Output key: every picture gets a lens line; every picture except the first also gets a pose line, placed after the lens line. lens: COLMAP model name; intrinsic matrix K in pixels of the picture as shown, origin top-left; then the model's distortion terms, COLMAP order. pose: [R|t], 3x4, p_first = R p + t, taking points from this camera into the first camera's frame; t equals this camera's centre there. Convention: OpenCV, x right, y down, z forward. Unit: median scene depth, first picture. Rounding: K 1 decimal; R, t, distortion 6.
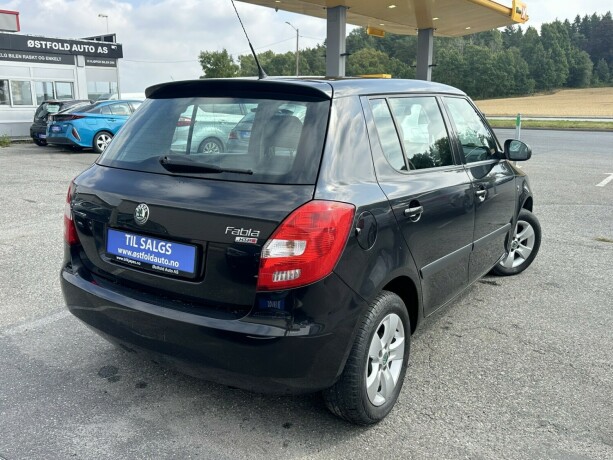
lens RADIAL K [[528.1, 0, 306.5], [0, 528.1, 230.0], [0, 0, 1]] dist [0.005871, -0.009919]
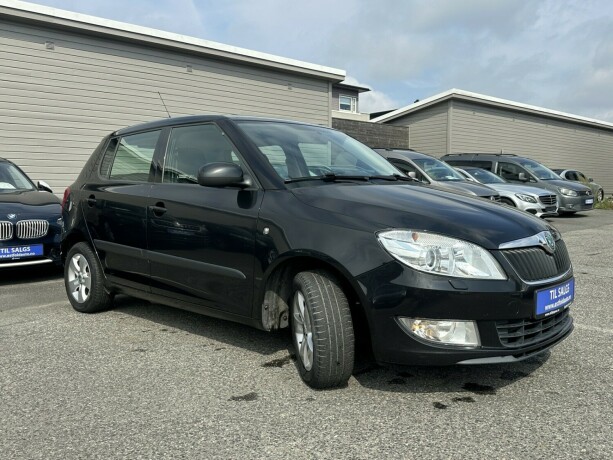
lens RADIAL K [[528.1, 0, 306.5], [0, 528.1, 230.0], [0, 0, 1]] dist [0.005871, -0.009919]
pose [[-0.157303, 0.067573, -0.985236, 0.232763], [-0.203489, 0.974029, 0.099293, -0.035173], [0.966358, 0.216103, -0.139467, 0.248061]]
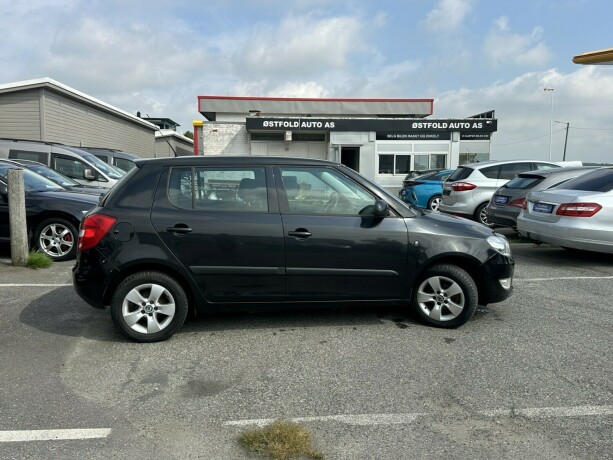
lens RADIAL K [[528.1, 0, 306.5], [0, 528.1, 230.0], [0, 0, 1]] dist [0.005871, -0.009919]
pose [[0.673282, 0.074604, -0.735612, 0.228207], [-0.167081, 0.984514, -0.053076, -0.001672], [0.720260, 0.158642, 0.675321, 0.015089]]
